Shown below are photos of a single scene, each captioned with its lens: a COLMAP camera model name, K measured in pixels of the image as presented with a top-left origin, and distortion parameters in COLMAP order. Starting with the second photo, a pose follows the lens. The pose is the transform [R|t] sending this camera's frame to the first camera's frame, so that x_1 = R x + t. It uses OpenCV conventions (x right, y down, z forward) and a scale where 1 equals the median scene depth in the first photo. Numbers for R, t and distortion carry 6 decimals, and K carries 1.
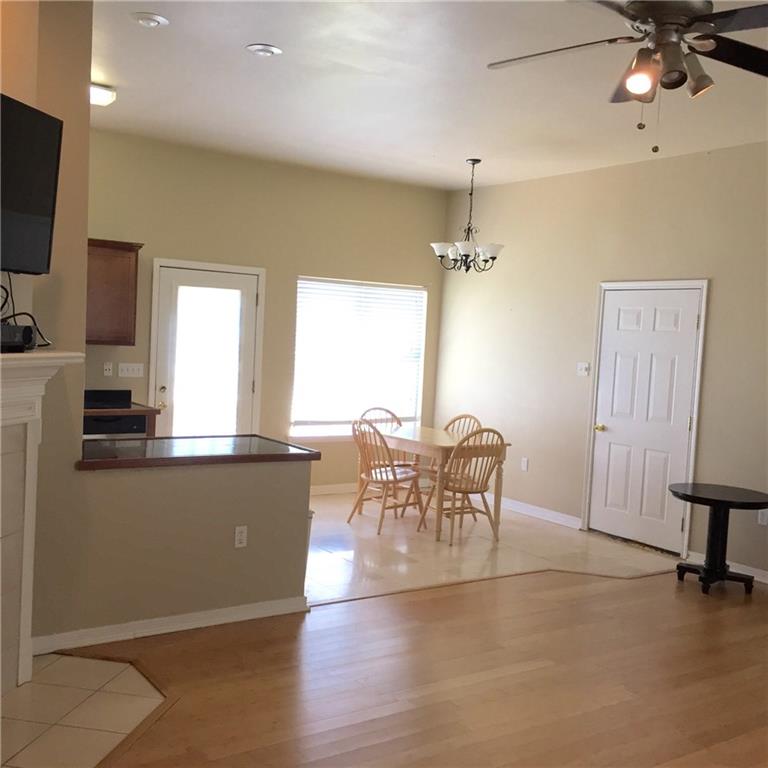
lens RADIAL K [[887.2, 0, 393.6], [0, 887.2, 380.2], [0, 0, 1]] dist [0.070062, -0.066911]
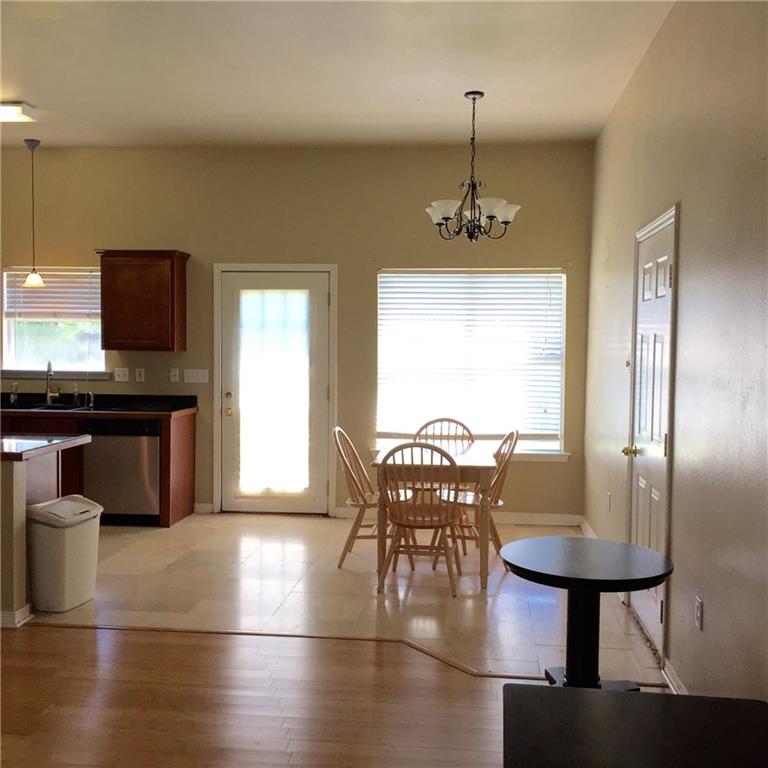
lens RADIAL K [[902.8, 0, 384.0], [0, 902.8, 384.0], [0, 0, 1]] dist [0.016809, -0.007321]
pose [[0.742717, -0.011693, -0.669504, 0.578168], [-0.009773, 0.999552, -0.028299, 0.025745], [0.669534, 0.027561, 0.742269, 0.399039]]
